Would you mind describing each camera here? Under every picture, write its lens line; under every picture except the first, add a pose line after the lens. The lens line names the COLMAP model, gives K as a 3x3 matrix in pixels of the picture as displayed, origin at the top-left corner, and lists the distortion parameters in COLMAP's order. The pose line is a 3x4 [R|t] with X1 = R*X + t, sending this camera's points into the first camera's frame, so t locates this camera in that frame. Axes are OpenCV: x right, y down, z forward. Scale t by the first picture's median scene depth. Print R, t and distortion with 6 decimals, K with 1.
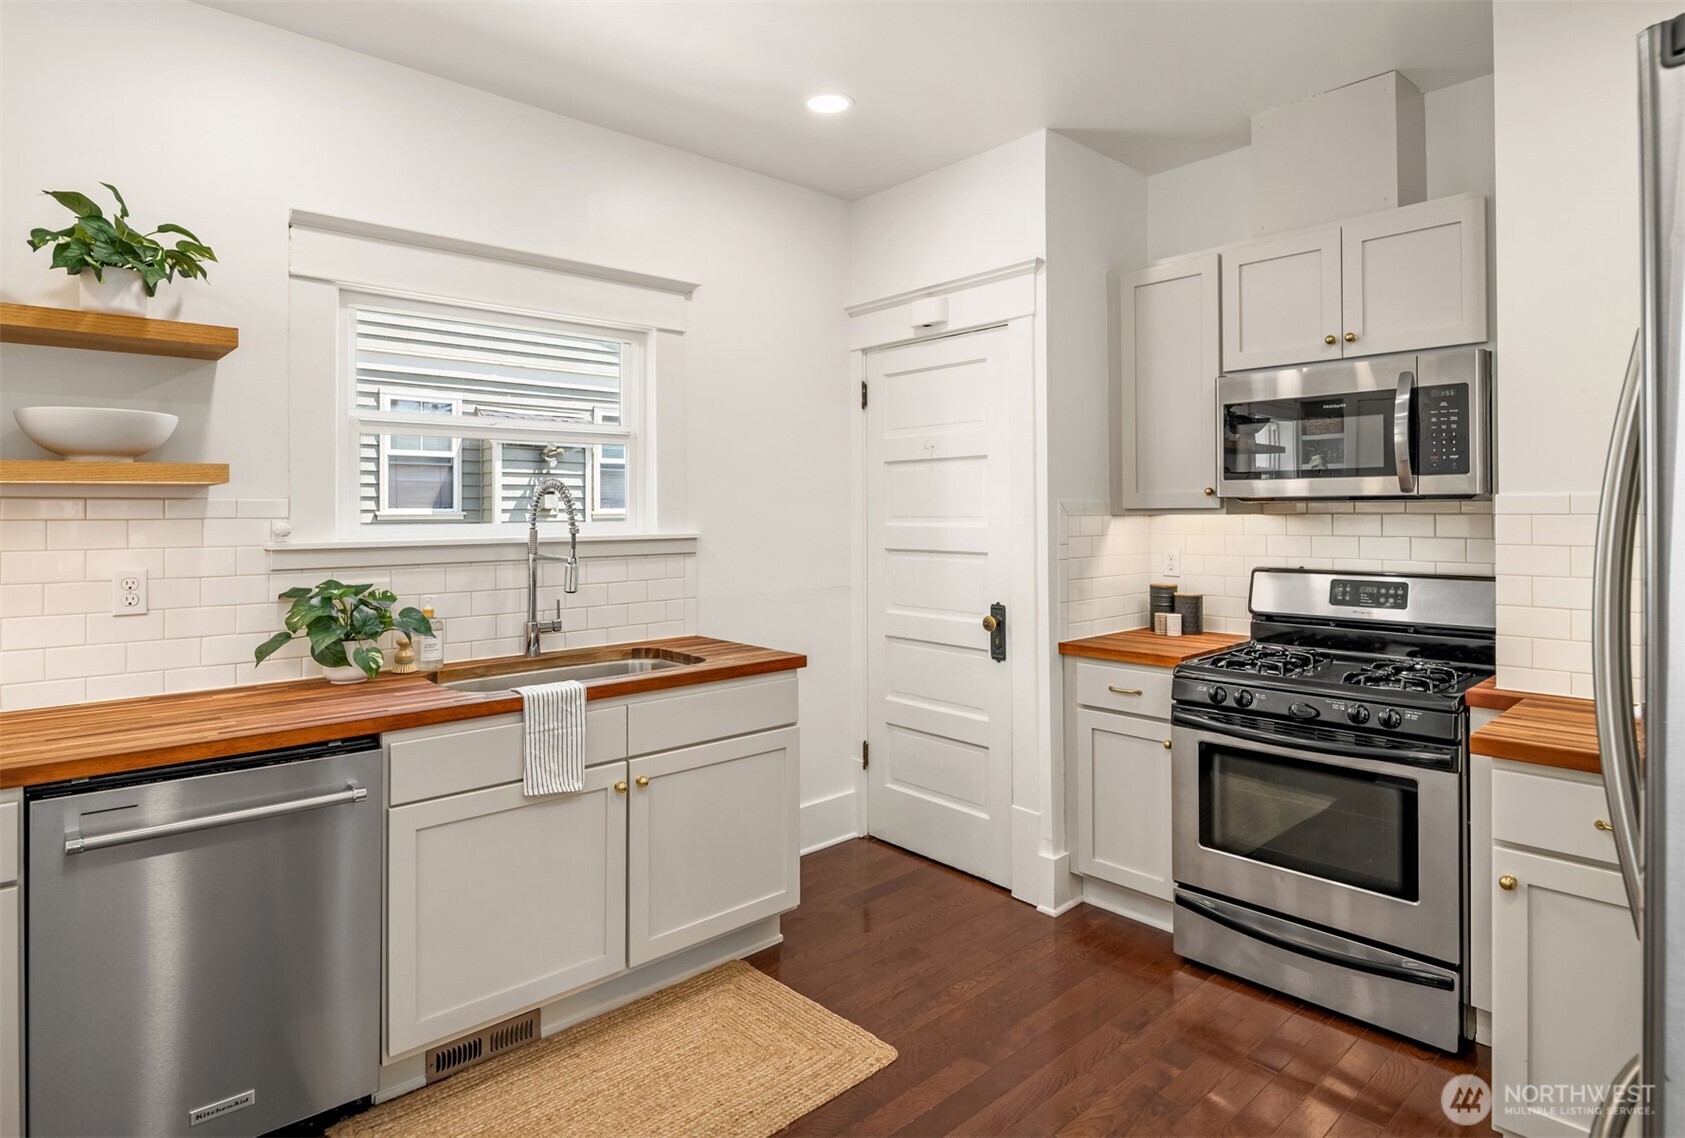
lens RADIAL K [[920.0, 0, 841.1], [0, 920.0, 506.4], [0, 0, 1]] dist [-0.000416, -0.001248]
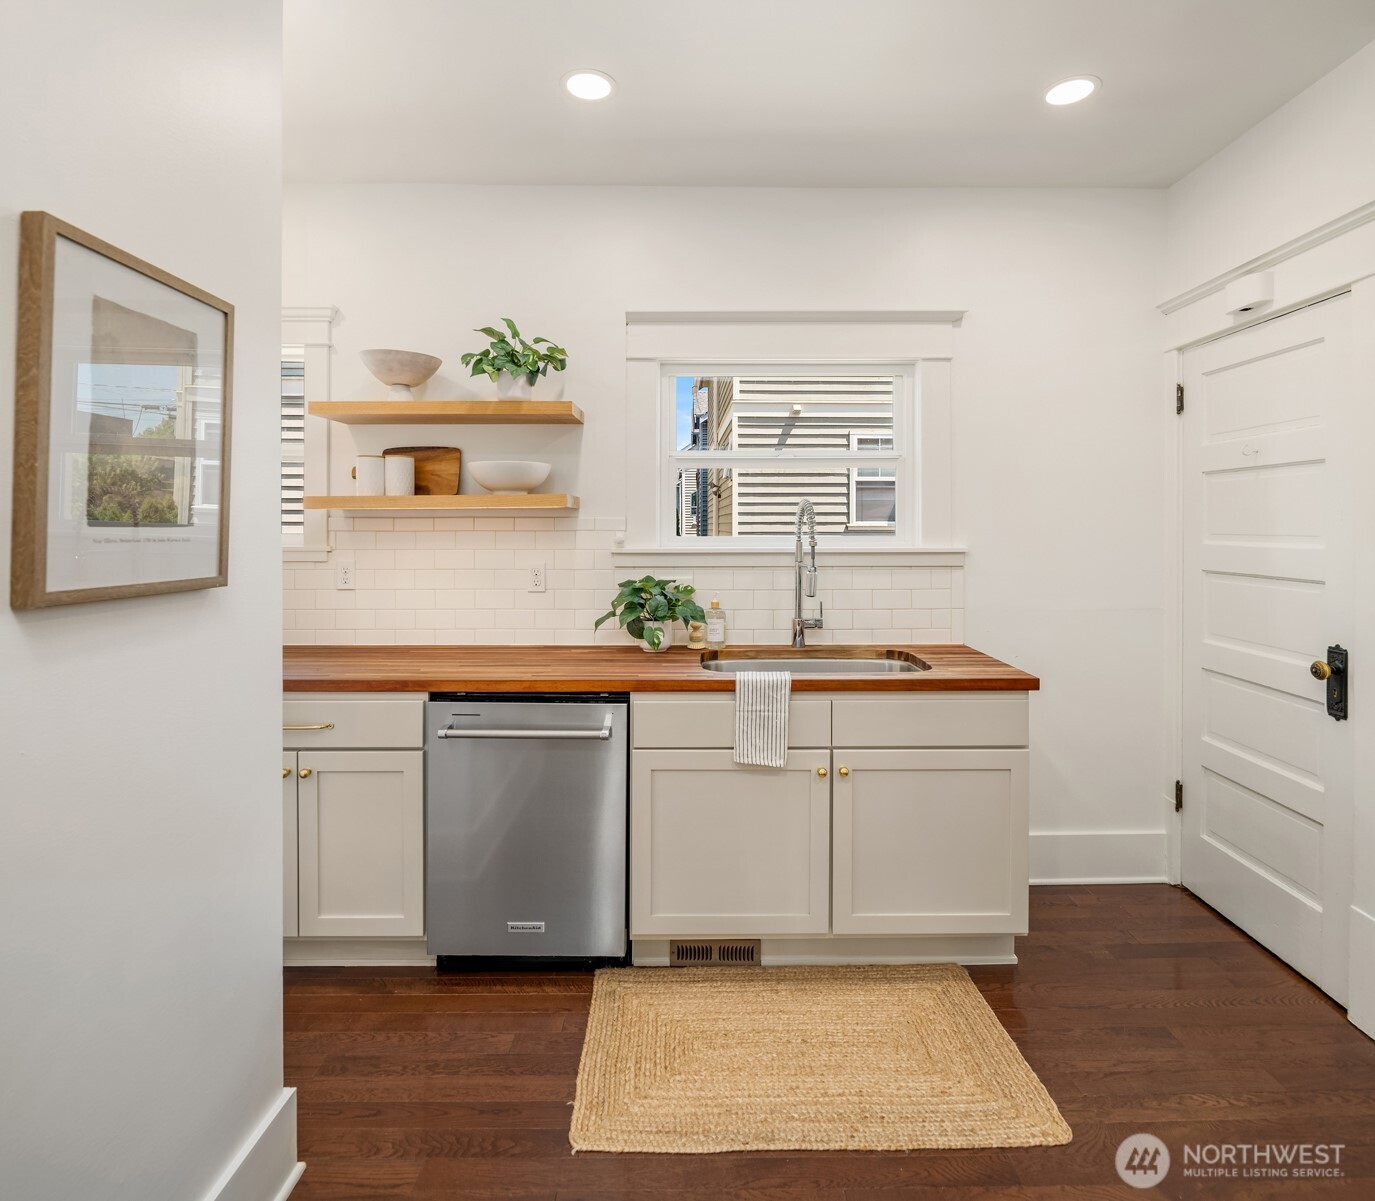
lens RADIAL K [[748.9, 0, 689.4], [0, 748.9, 527.6], [0, 0, 1]] dist [-0.000697, -0.005682]
pose [[0.745467, 0.007017, -0.666506, 0.216625], [0.000486, 0.999939, 0.011071, -0.004187], [0.666543, -0.008577, 0.745417, 0.182483]]
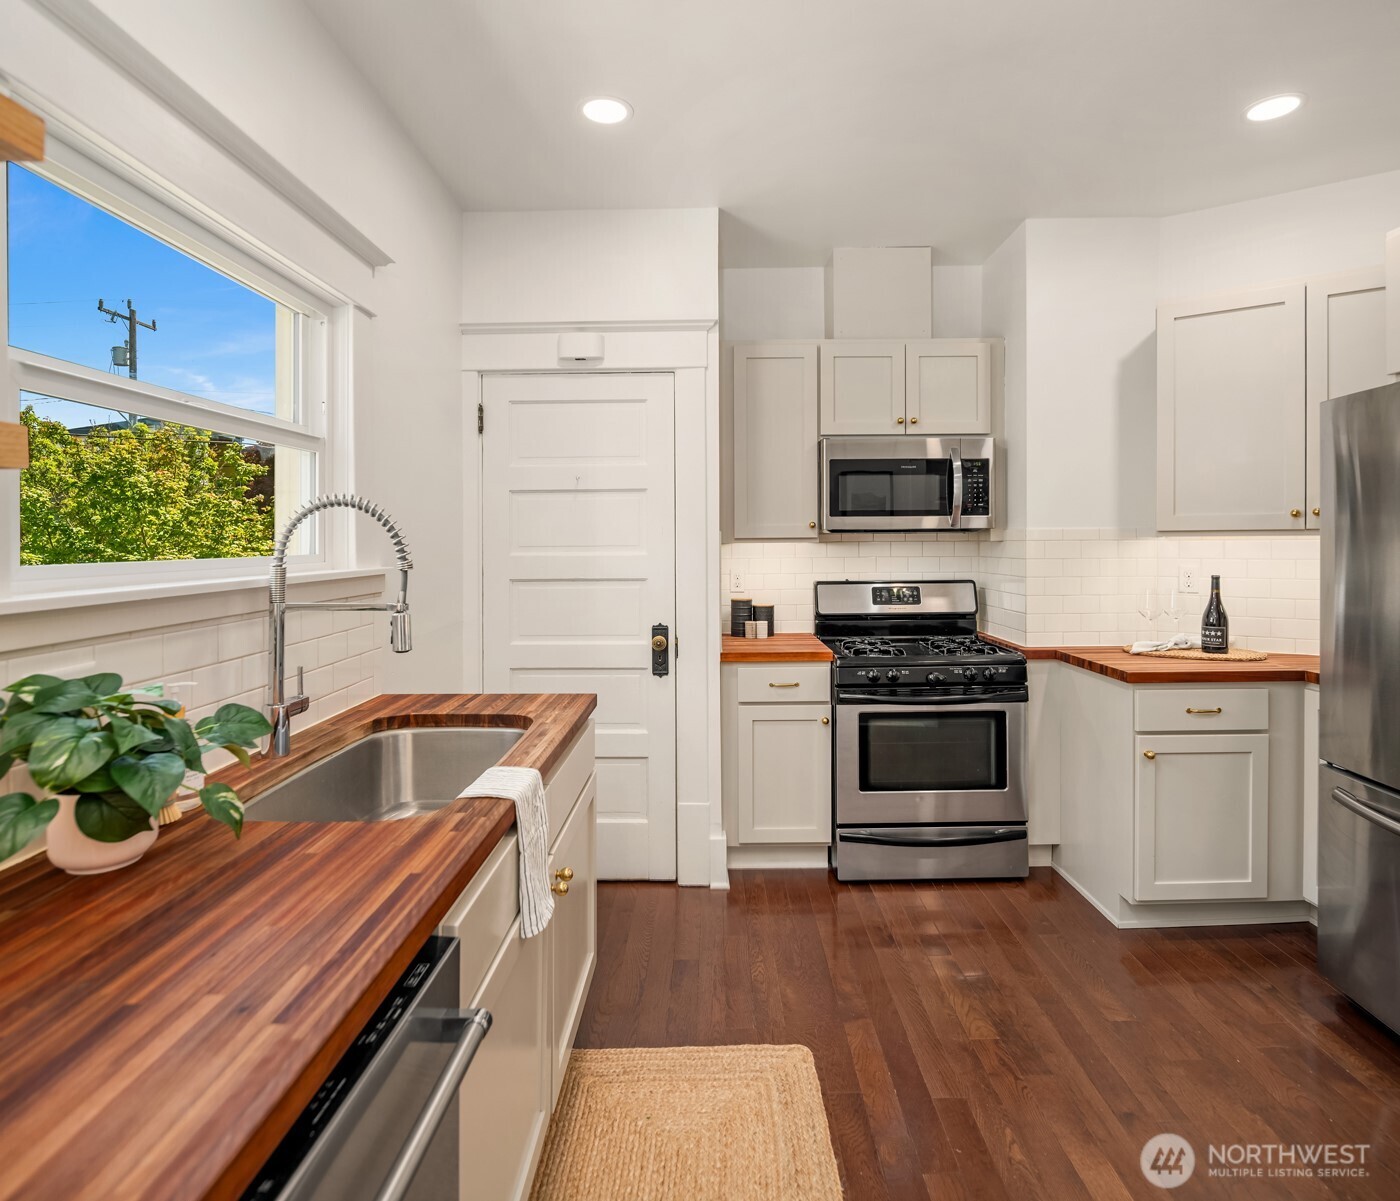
lens RADIAL K [[768.7, 0, 708.9], [0, 768.7, 539.7], [0, 0, 1]] dist [0.002202, -0.000175]
pose [[0.678187, -0.000955, 0.734889, -0.553812], [0.000288, 0.999999, 0.001034, 0.004463], [-0.734890, -0.000489, 0.678187, 0.397796]]
